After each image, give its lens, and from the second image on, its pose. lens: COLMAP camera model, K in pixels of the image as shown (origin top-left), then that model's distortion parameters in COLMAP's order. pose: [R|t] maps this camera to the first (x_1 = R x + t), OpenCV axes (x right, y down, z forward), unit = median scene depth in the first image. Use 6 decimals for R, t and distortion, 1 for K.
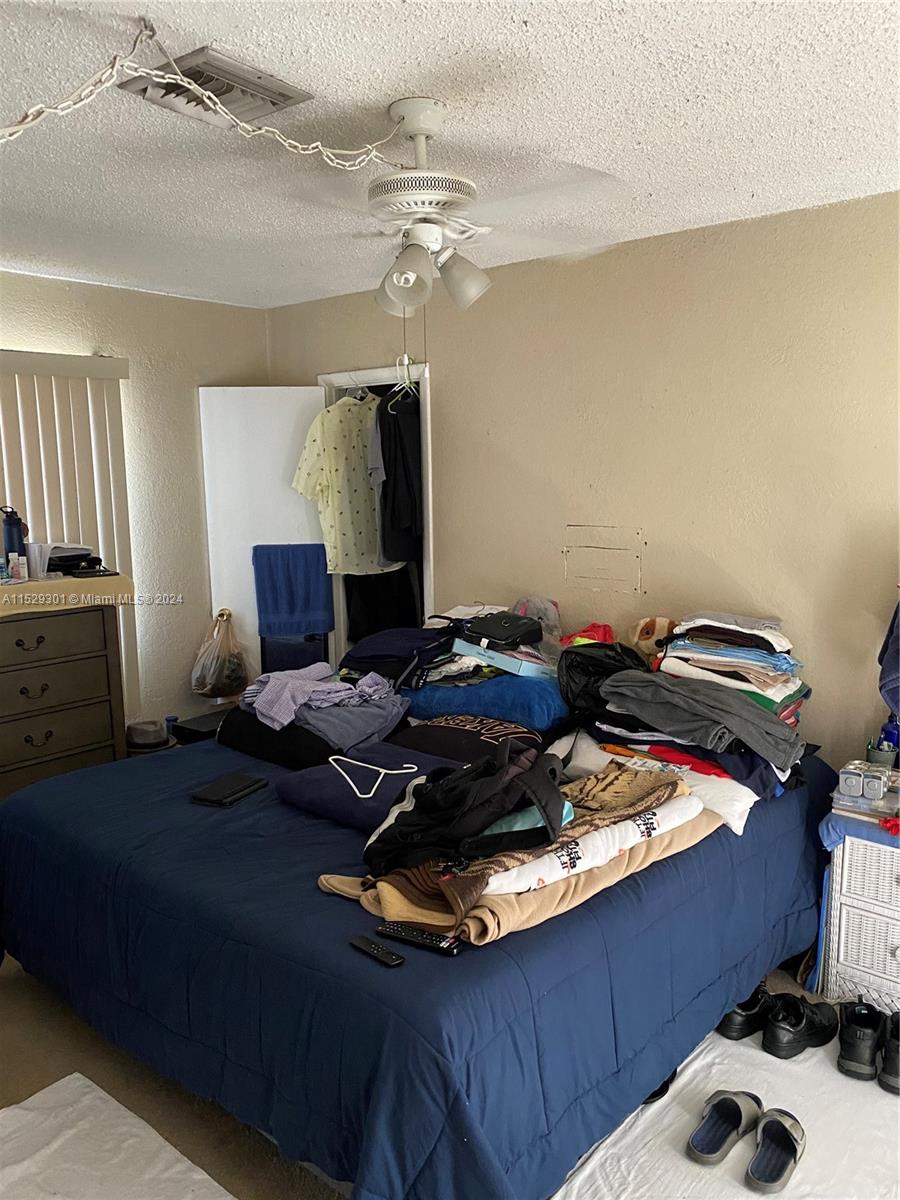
lens RADIAL K [[904.1, 0, 445.3], [0, 904.1, 600.6], [0, 0, 1]] dist [0.033401, -0.046353]
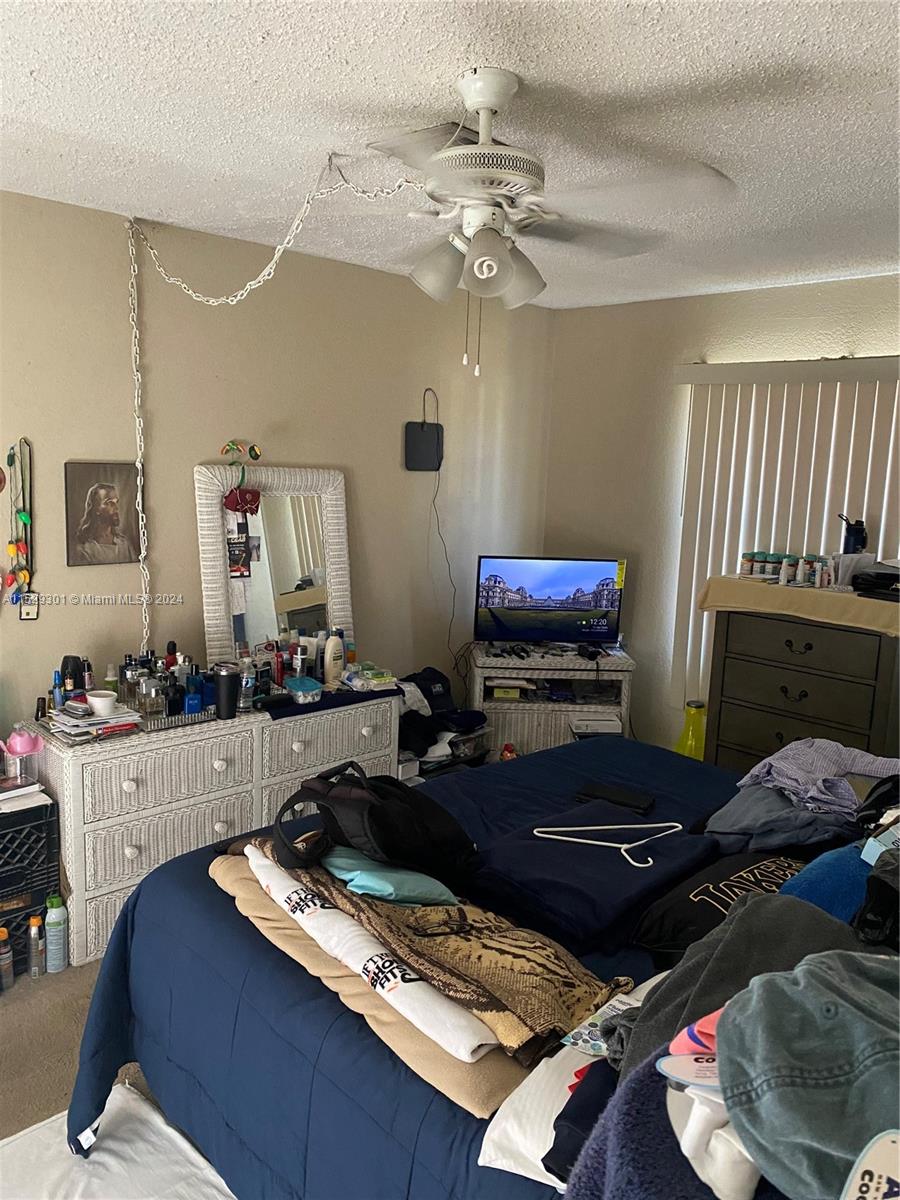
lens RADIAL K [[904.1, 0, 444.6], [0, 904.1, 600.3], [0, 0, 1]] dist [0.033401, -0.046353]
pose [[-0.074475, 0.170022, -0.982622, 0.835213], [-0.181079, 0.966672, 0.180987, -0.172132], [0.980645, 0.191411, -0.041205, 0.967746]]
